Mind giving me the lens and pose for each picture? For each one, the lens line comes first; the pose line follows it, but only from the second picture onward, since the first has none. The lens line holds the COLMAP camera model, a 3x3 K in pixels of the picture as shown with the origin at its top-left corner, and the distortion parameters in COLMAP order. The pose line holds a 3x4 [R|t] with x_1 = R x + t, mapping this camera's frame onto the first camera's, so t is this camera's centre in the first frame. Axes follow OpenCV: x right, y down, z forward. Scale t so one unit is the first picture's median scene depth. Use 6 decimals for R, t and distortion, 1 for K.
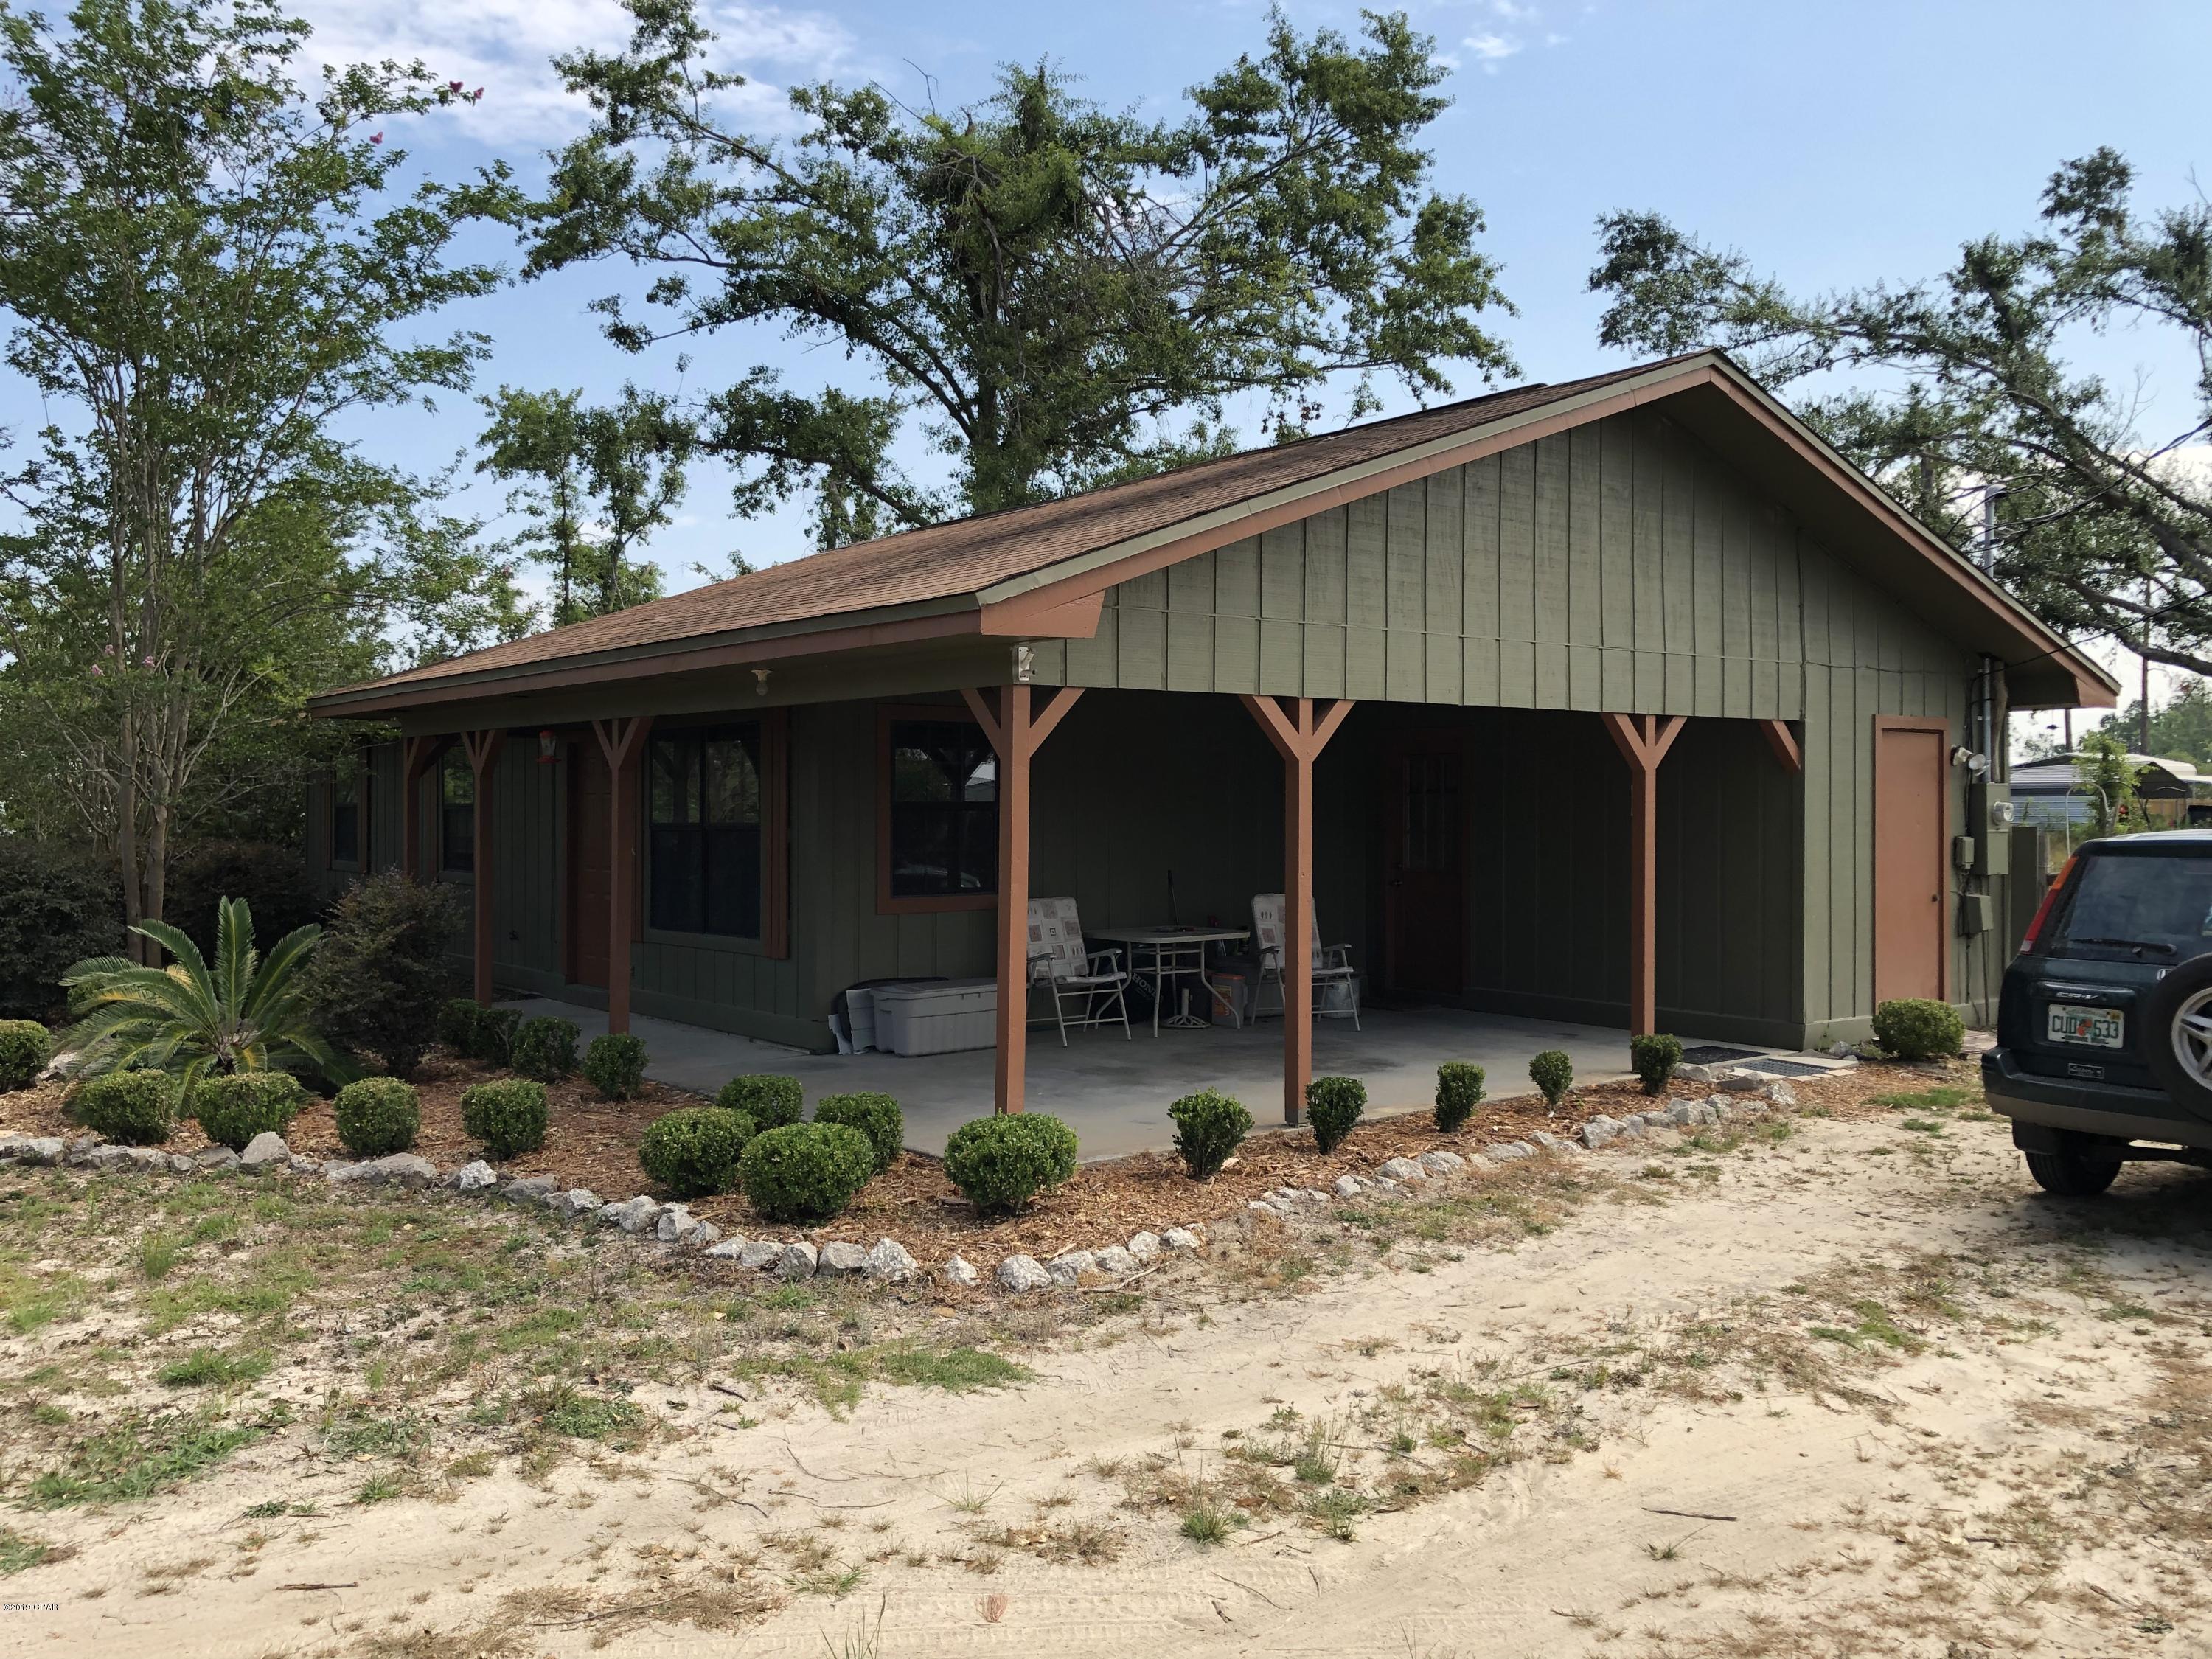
lens RADIAL K [[1705.8, 0, 1106.0], [0, 1705.8, 829.5], [0, 0, 1]] dist [0.008795, 0.001347]
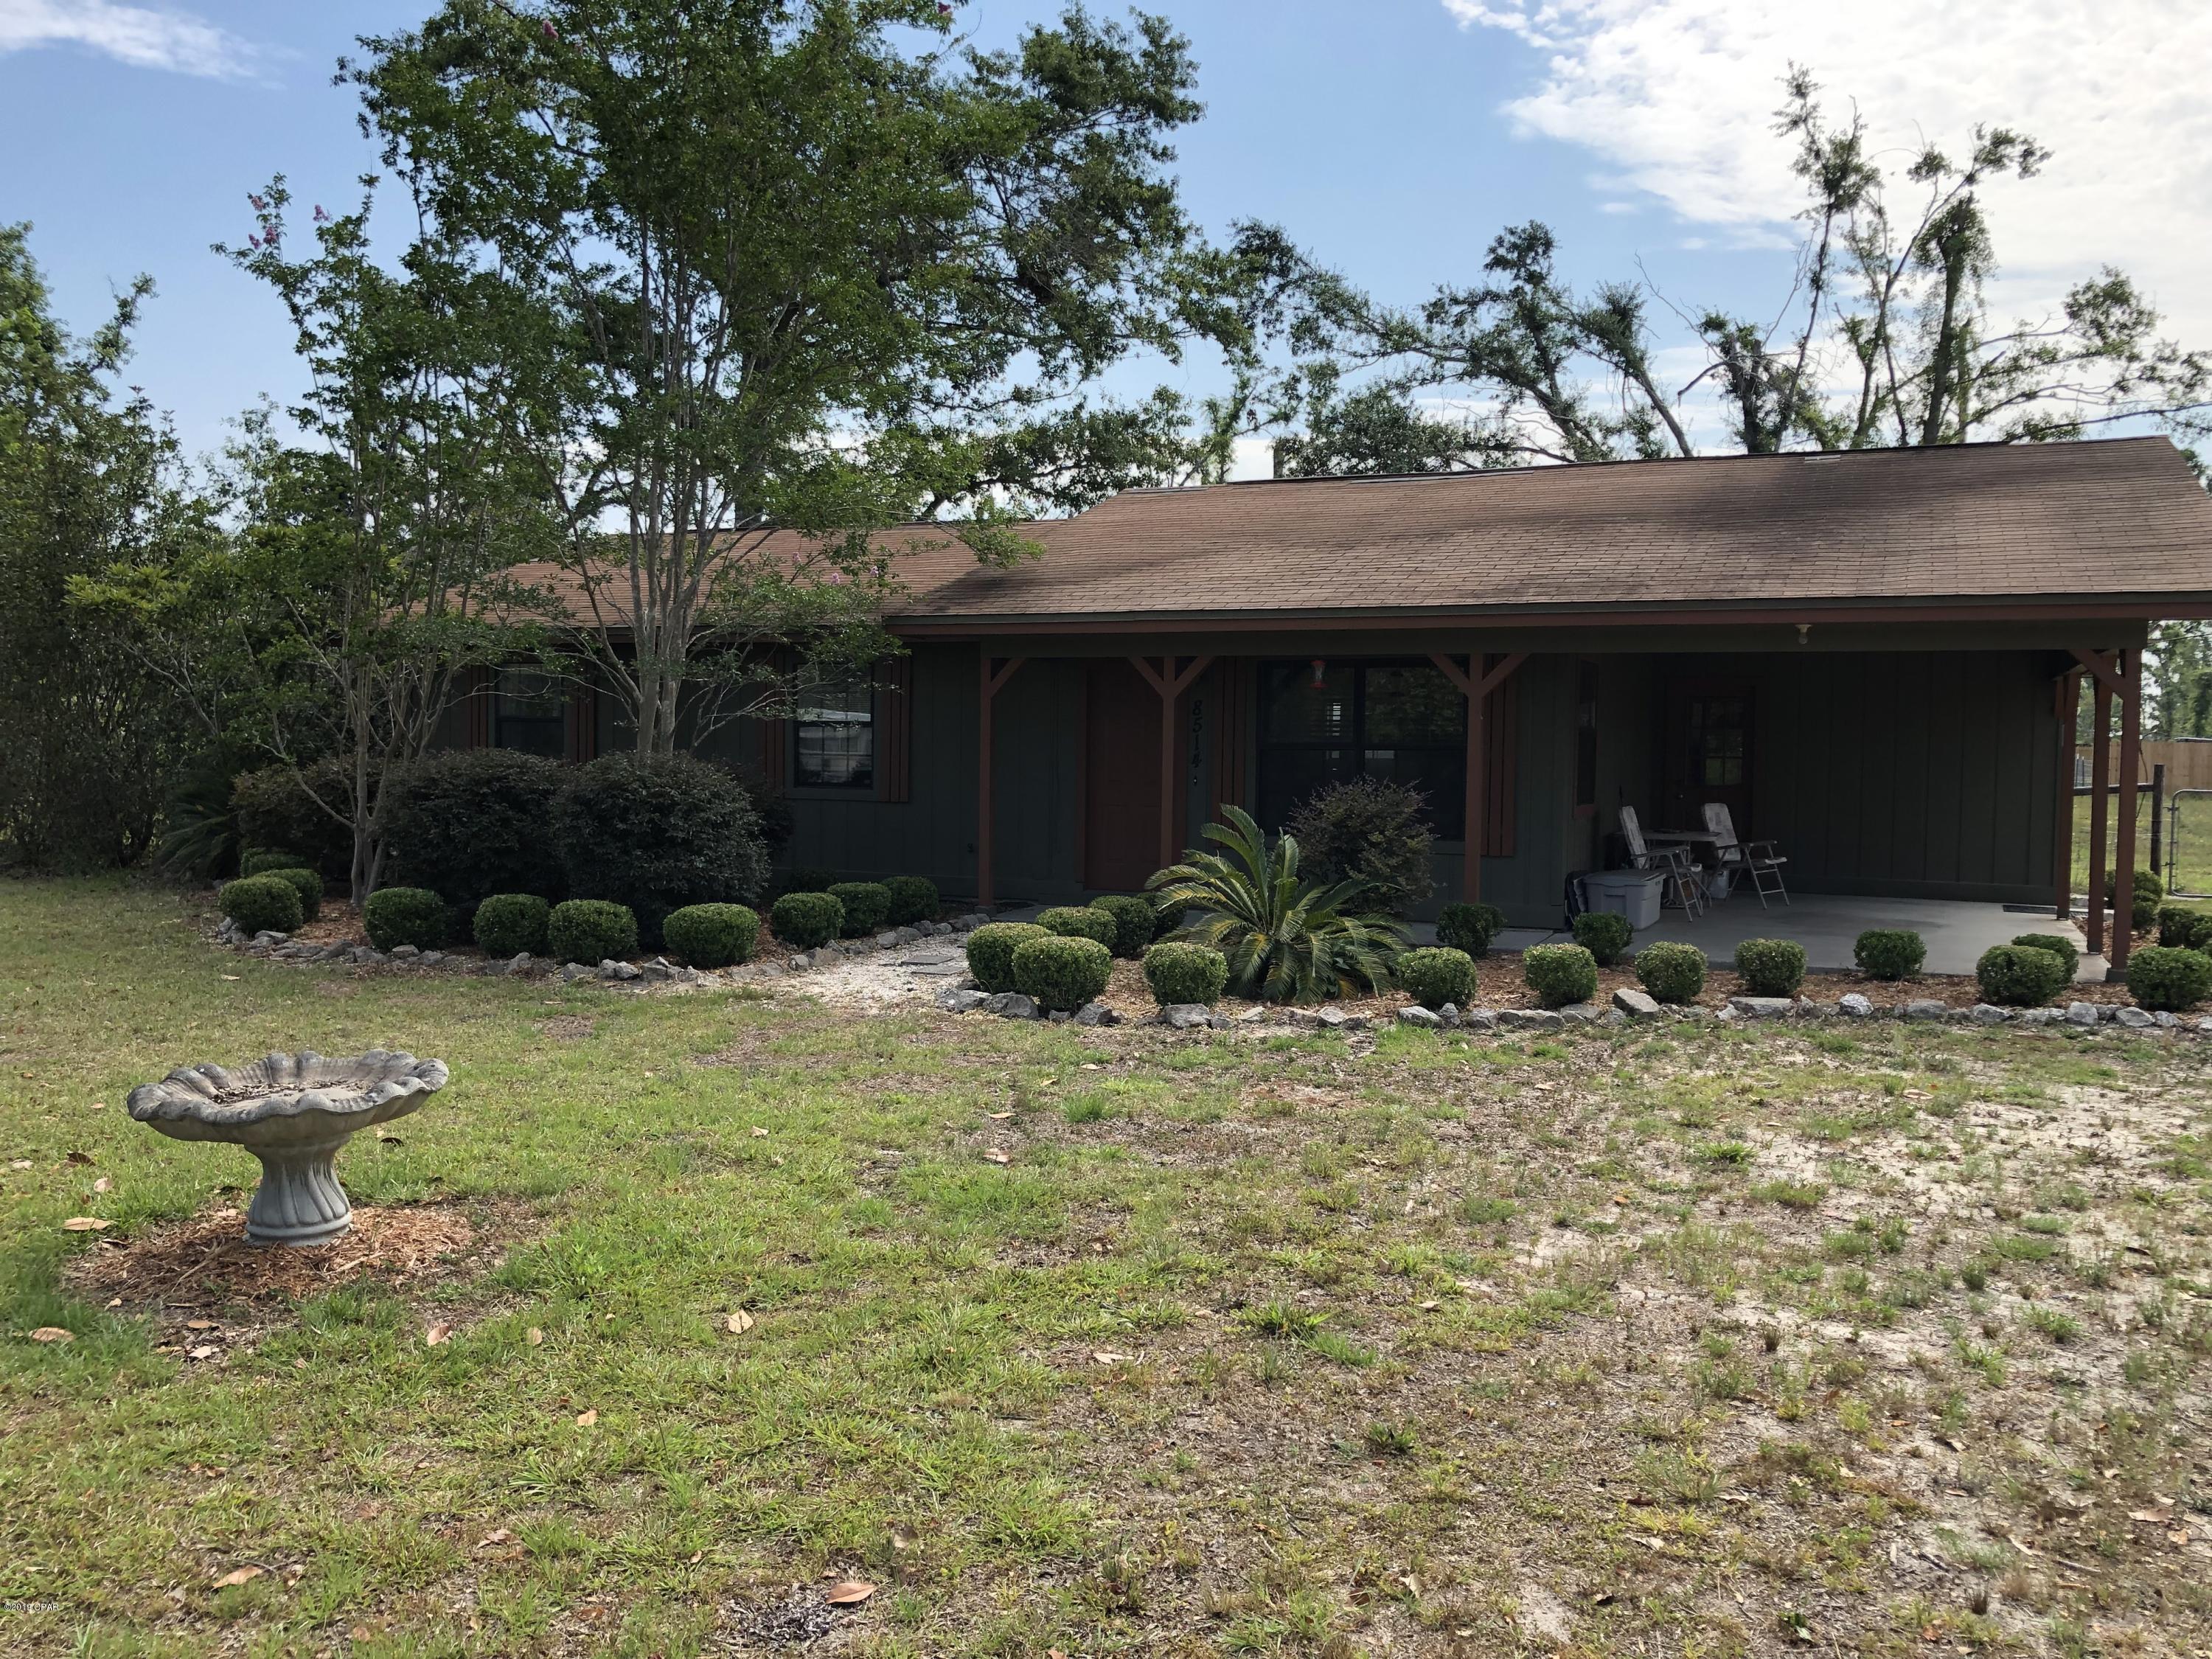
lens RADIAL K [[1705.8, 0, 1106.0], [0, 1705.8, 829.5], [0, 0, 1]] dist [0.008795, 0.001347]
pose [[0.890966, -0.009128, 0.453979, -0.306419], [-0.007884, 0.999336, 0.035568, 0.005226], [-0.454002, -0.035269, 0.890302, 0.015941]]
